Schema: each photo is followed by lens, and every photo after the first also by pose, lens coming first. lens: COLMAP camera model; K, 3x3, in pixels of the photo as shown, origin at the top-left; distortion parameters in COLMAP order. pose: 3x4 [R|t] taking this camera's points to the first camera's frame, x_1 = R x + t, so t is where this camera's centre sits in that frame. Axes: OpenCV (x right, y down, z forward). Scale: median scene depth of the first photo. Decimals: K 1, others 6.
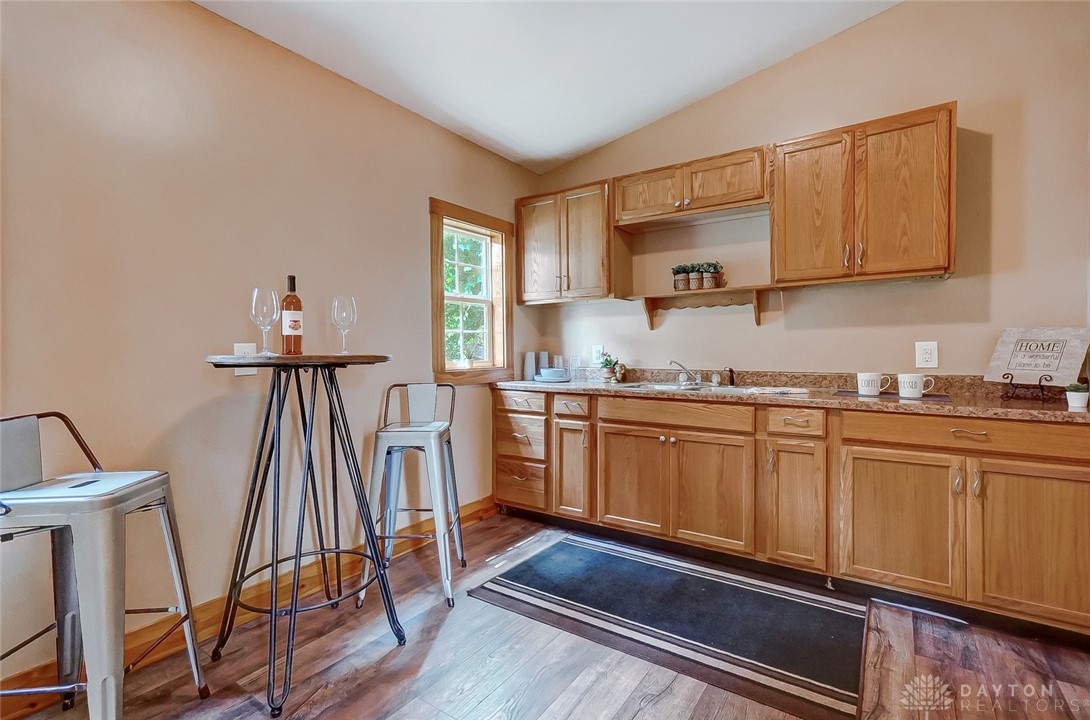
lens RADIAL K [[518.2, 0, 542.6], [0, 518.2, 357.6], [0, 0, 1]] dist [0.012809, 0.000659]
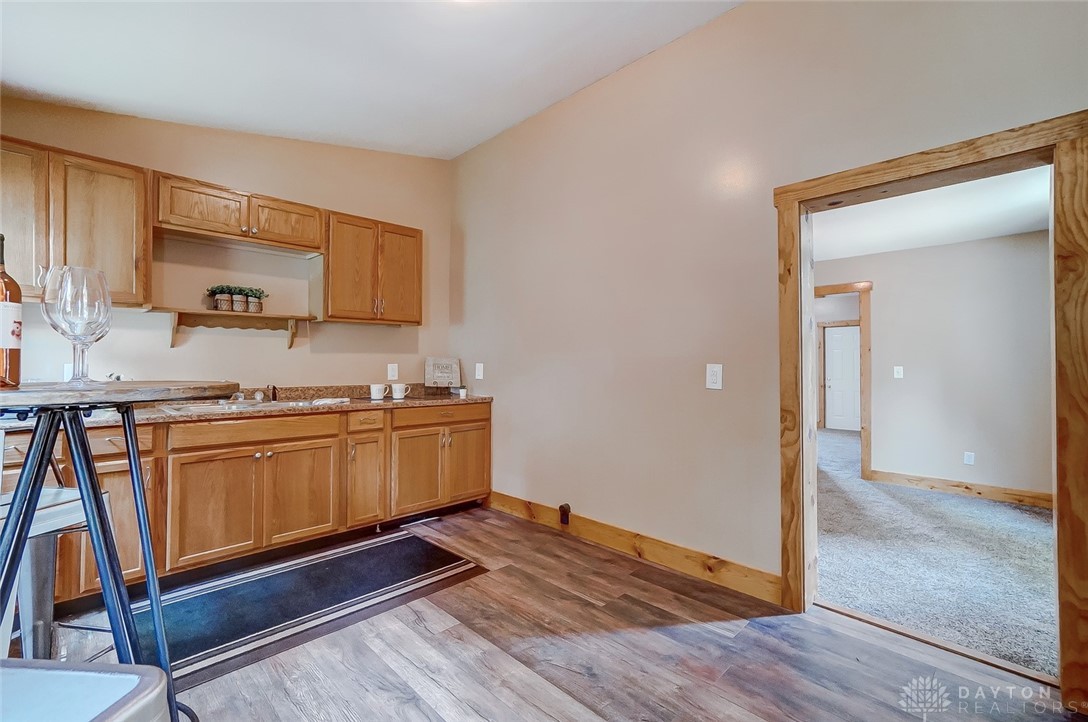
lens RADIAL K [[468.1, 0, 544.0], [0, 468.1, 361.0], [0, 0, 1]] dist [0.000510, 0.000107]
pose [[0.177510, 0.012591, 0.984038, -0.598887], [0.013063, 0.999800, -0.015149, -0.011158], [-0.984032, 0.015544, 0.177310, 0.268804]]
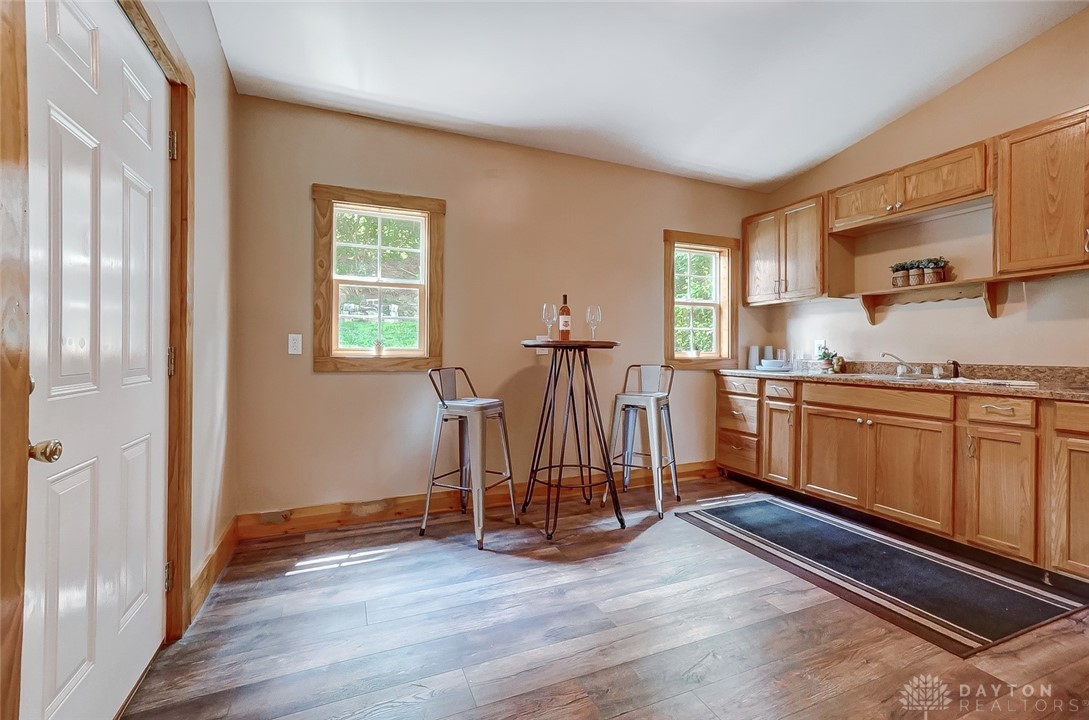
lens RADIAL K [[484.6, 0, 545.9], [0, 484.6, 355.8], [0, 0, 1]] dist [0.017493, 0.000361]
pose [[0.851846, 0.016408, -0.523535, 0.205080], [-0.020061, 0.999798, -0.001306, 0.030875], [0.523408, 0.011616, 0.852003, -0.260495]]
